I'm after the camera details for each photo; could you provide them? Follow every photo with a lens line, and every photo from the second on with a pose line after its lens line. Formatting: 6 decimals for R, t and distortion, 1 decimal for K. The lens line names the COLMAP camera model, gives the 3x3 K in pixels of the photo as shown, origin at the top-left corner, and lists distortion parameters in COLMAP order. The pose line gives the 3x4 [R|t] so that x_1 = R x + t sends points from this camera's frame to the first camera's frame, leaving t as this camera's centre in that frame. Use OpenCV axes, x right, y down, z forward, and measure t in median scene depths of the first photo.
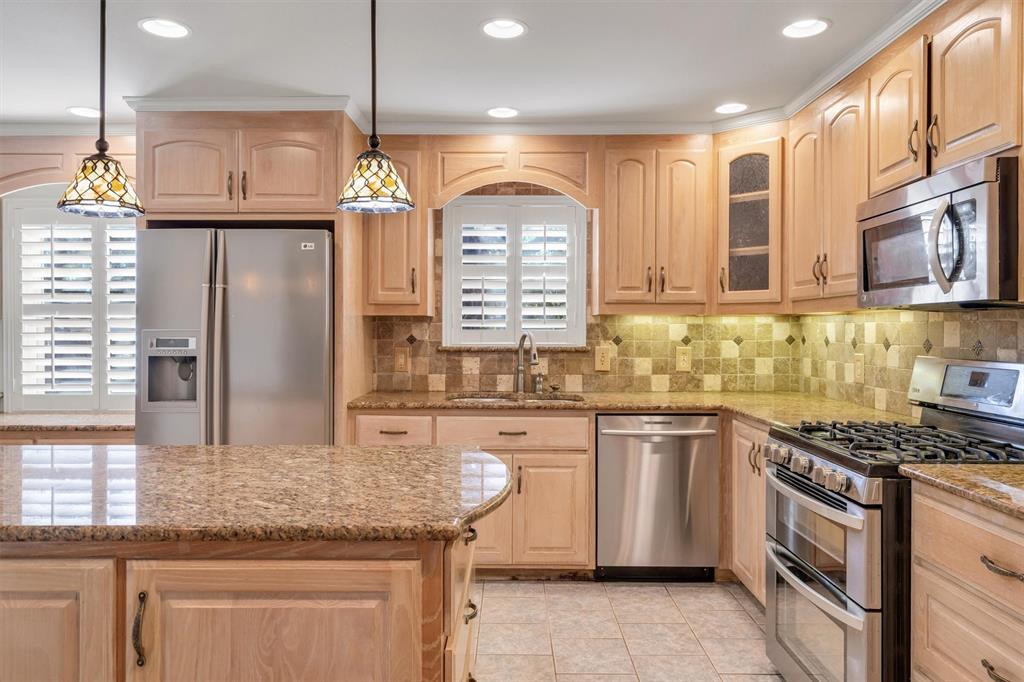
lens RADIAL K [[737.5, 0, 511.3], [0, 737.5, 331.6], [0, 0, 1]] dist [0.014614, -0.006475]
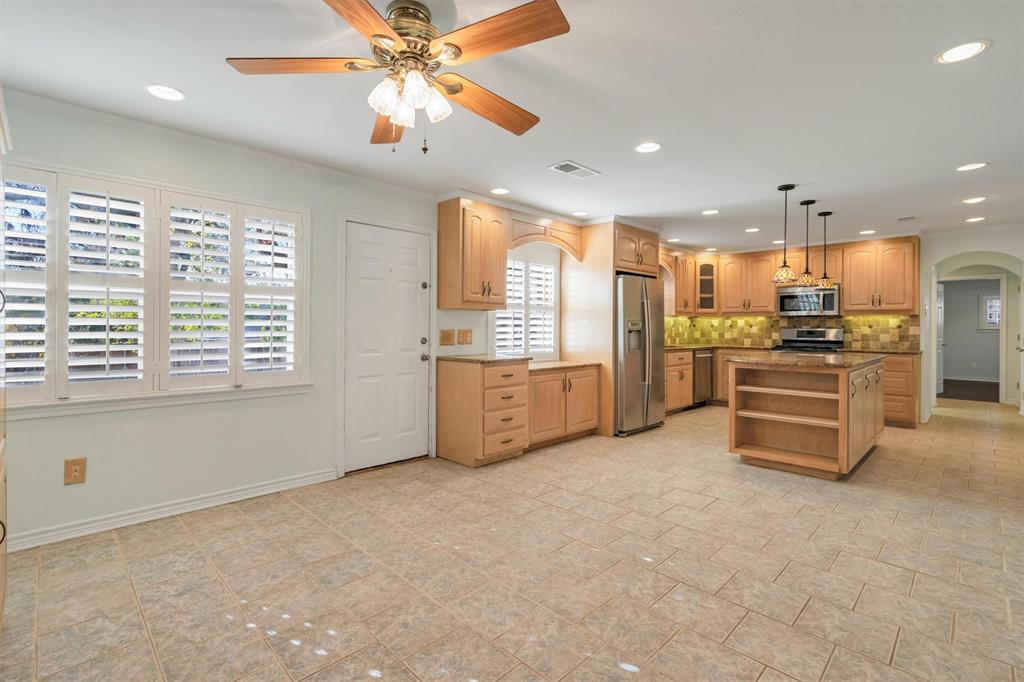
lens RADIAL K [[465.5, 0, 507.2], [0, 465.5, 330.8], [0, 0, 1]] dist [-0.009891, 0.000672]
pose [[0.719248, -0.002162, 0.694750, -1.616121], [0.004699, 0.999987, -0.001752, 0.034694], [-0.694738, 0.004525, 0.719249, 0.199560]]
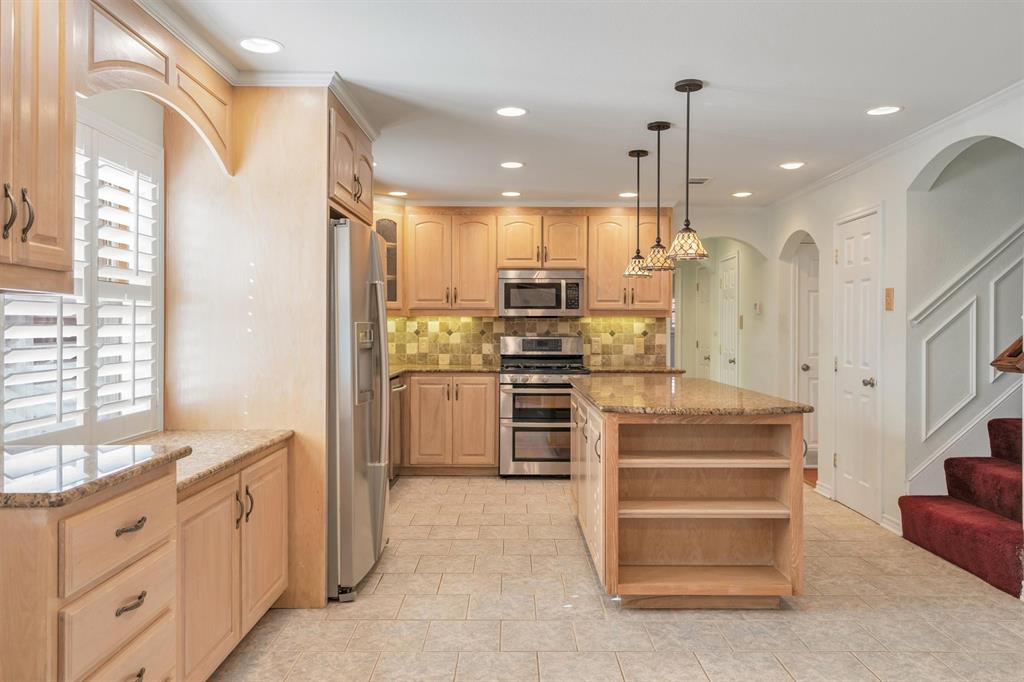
lens RADIAL K [[737.5, 0, 507.2], [0, 737.5, 330.6], [0, 0, 1]] dist [0.014614, -0.006475]
pose [[0.013004, -0.002174, 0.999913, -1.350974], [0.011018, 0.999937, 0.002031, 0.009515], [-0.999855, 0.010990, 0.013027, 0.717876]]
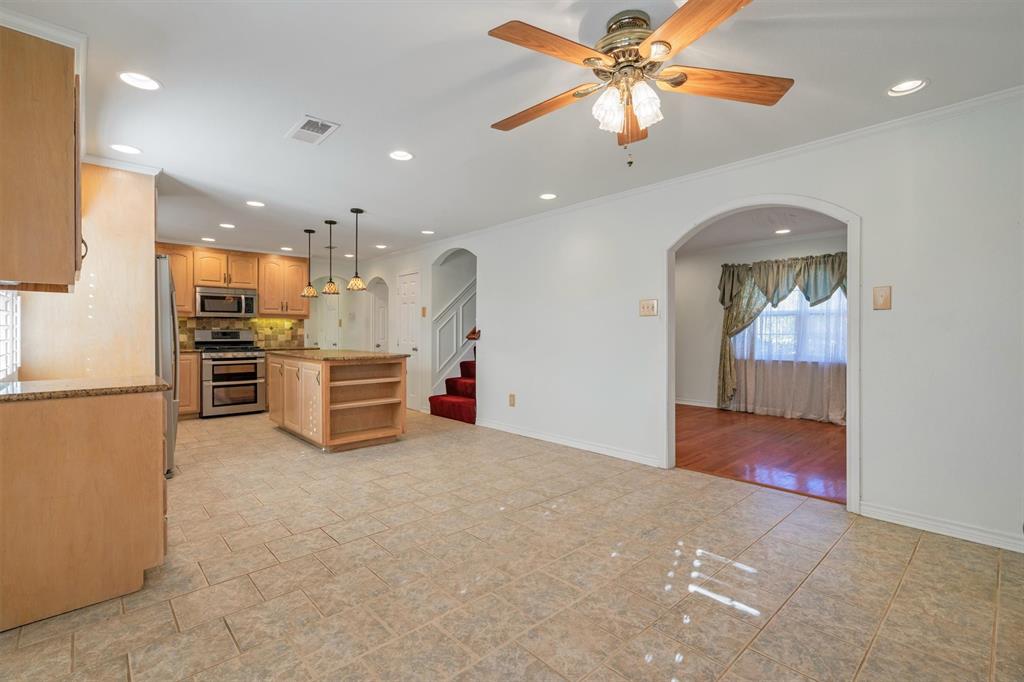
lens RADIAL K [[465.5, 0, 510.2], [0, 465.5, 342.1], [0, 0, 1]] dist [-0.009891, 0.000672]
pose [[-0.666709, -0.016117, 0.745144, -1.645152], [0.008722, 0.999529, 0.029424, 0.032229], [-0.745267, 0.026117, -0.666254, 1.031288]]
